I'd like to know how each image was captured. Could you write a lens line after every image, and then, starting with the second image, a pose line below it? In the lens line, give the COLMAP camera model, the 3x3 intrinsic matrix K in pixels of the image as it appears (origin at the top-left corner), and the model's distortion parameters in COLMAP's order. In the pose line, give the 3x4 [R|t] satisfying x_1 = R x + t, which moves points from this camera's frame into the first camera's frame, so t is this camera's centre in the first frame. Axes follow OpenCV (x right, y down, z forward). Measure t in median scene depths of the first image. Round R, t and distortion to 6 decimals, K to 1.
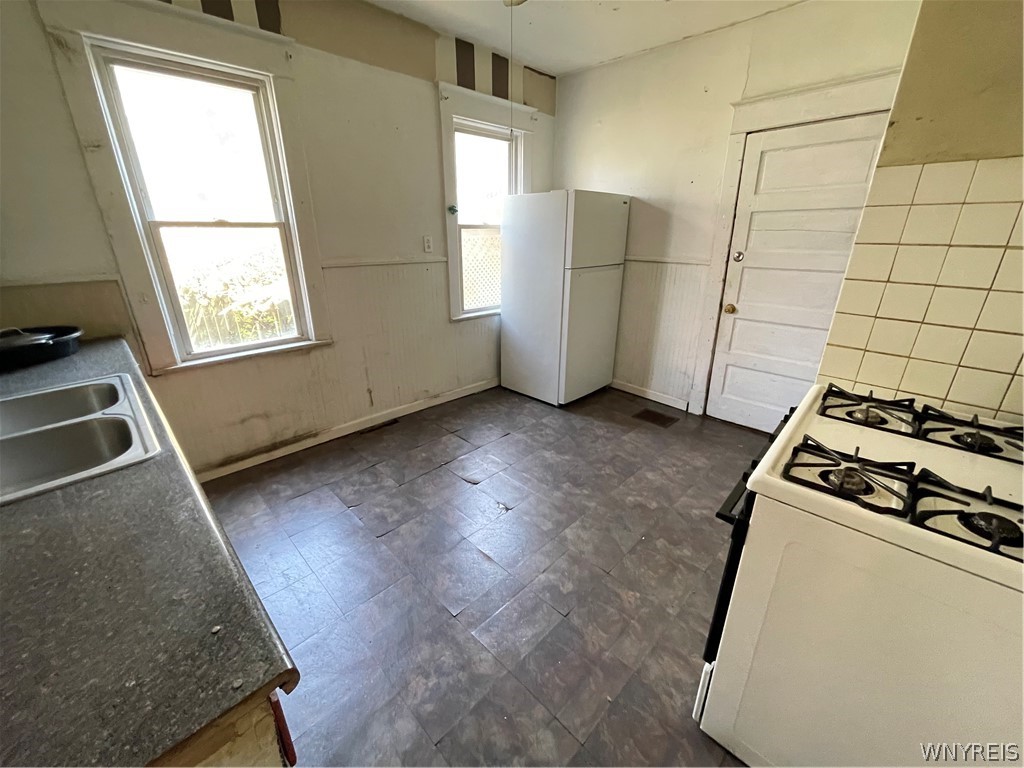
lens RADIAL K [[409.3, 0, 516.1], [0, 409.3, 383.7], [0, 0, 1]] dist [-0.000560, -0.000176]
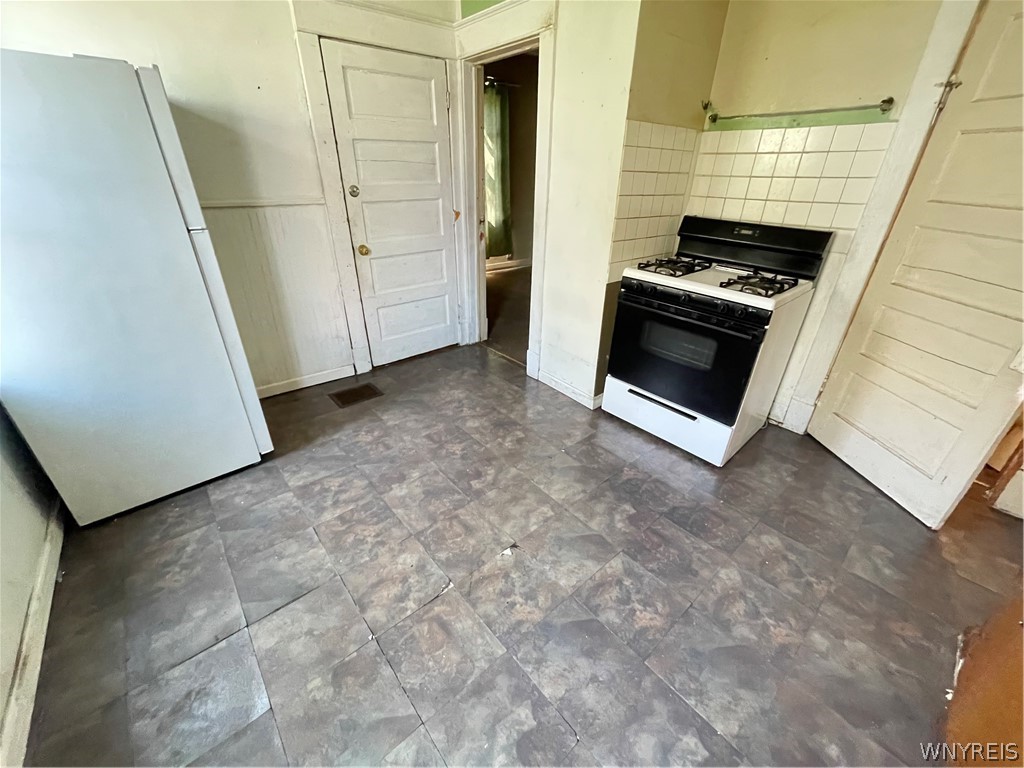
lens RADIAL K [[409.3, 0, 516.4], [0, 409.3, 380.5], [0, 0, 1]] dist [-0.000560, -0.000176]
pose [[0.078633, -0.453150, 0.887959, -0.401664], [0.337643, 0.850179, 0.403970, -0.186306], [-0.937984, 0.268048, 0.219855, 0.540555]]
